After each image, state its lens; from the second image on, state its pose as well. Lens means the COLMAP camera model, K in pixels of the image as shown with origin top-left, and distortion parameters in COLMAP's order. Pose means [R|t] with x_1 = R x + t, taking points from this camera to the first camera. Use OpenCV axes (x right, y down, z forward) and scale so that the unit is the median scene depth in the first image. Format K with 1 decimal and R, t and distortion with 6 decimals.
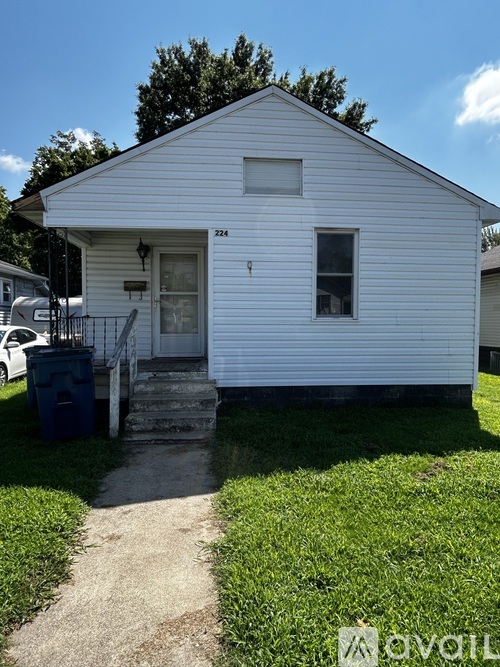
lens RADIAL K [[430.5, 0, 252.5], [0, 430.5, 331.2], [0, 0, 1]] dist [-0.004287, -0.002902]
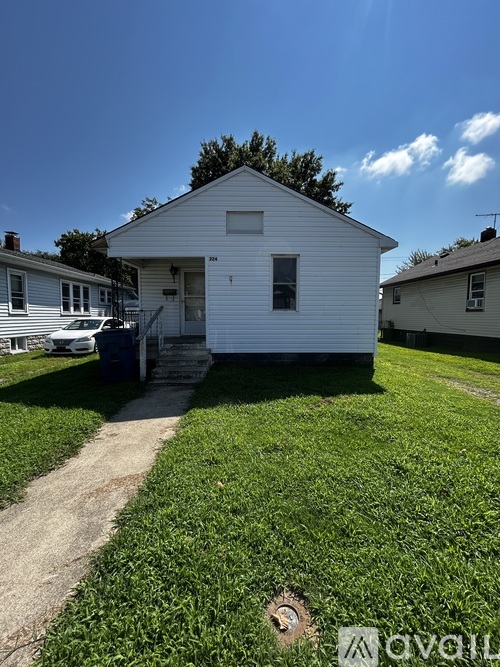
lens RADIAL K [[271.0, 0, 249.6], [0, 271.0, 328.0], [0, 0, 1]] dist [-0.001253, -0.000201]
pose [[0.996783, 0.001353, -0.080142, 0.144342], [0.000695, 0.999674, 0.025523, 0.007793], [0.080150, -0.025497, 0.996457, -0.019654]]
